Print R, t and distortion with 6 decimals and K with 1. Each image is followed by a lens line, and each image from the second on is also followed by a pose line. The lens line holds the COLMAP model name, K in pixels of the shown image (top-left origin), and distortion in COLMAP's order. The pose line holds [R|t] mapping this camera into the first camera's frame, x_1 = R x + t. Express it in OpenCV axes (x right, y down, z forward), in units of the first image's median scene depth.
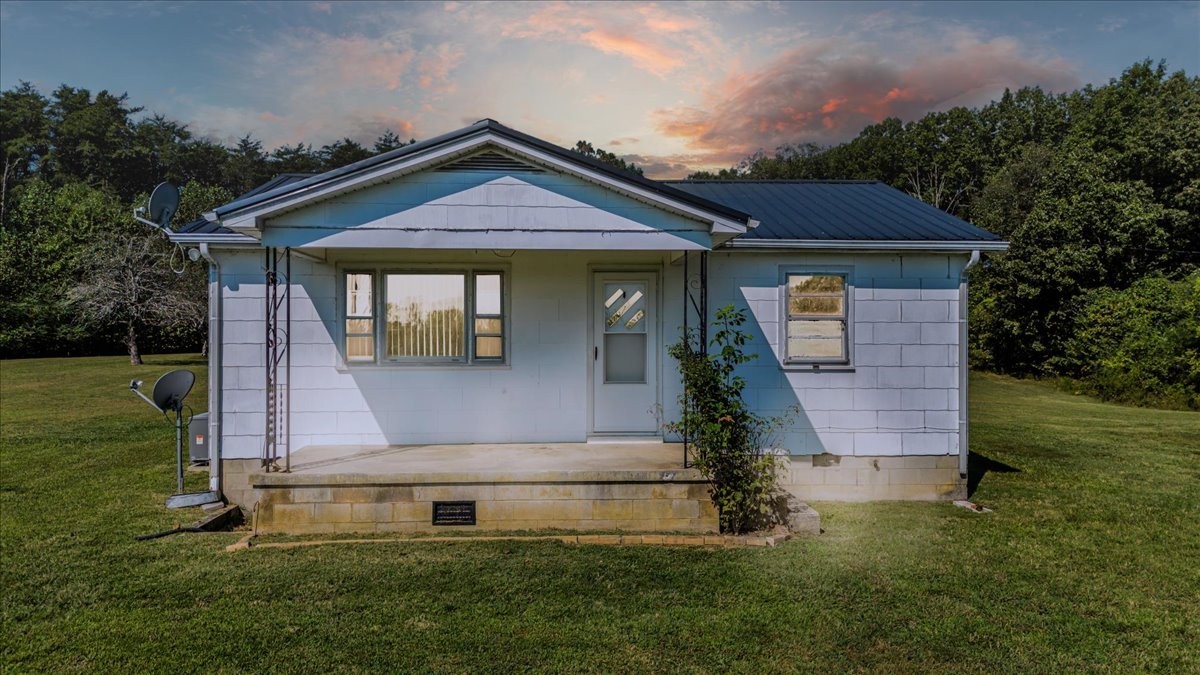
lens RADIAL K [[879.2, 0, 601.5], [0, 879.2, 333.7], [0, 0, 1]] dist [0.089288, -0.090471]
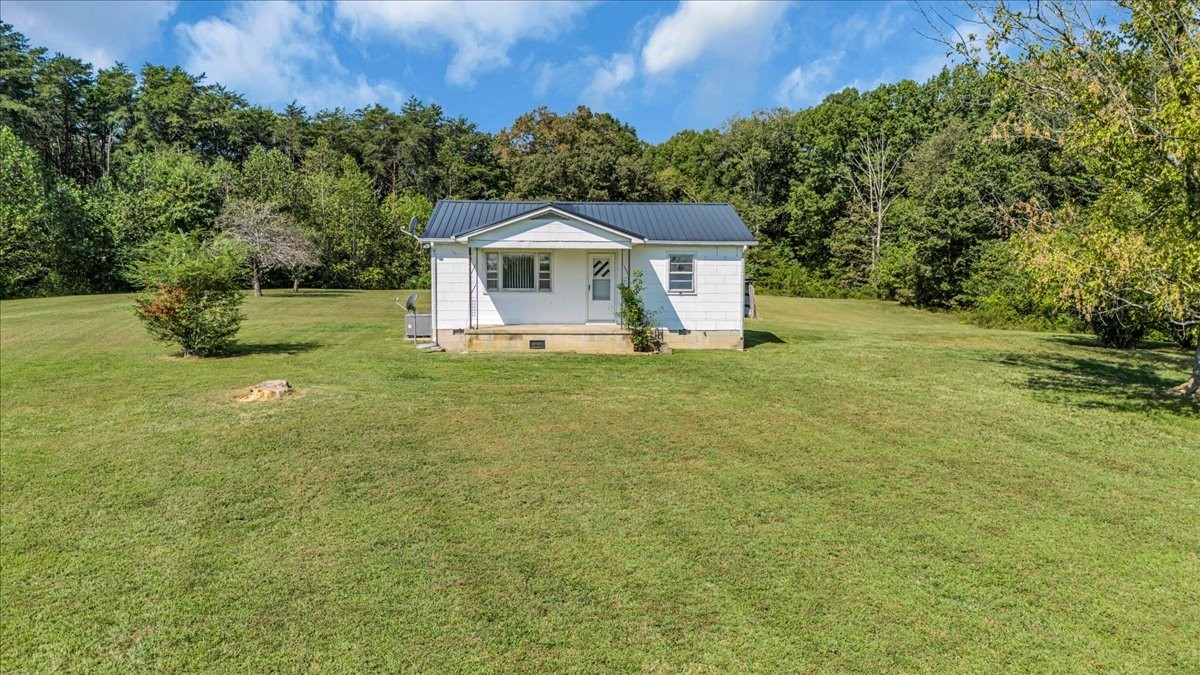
lens RADIAL K [[879.2, 0, 601.5], [0, 879.2, 333.7], [0, 0, 1]] dist [0.089288, -0.090471]
pose [[0.999991, 0.003832, 0.001982, 0.004254], [-0.003958, 0.997664, 0.068195, -0.002851], [-0.001716, -0.068202, 0.997670, -0.261046]]
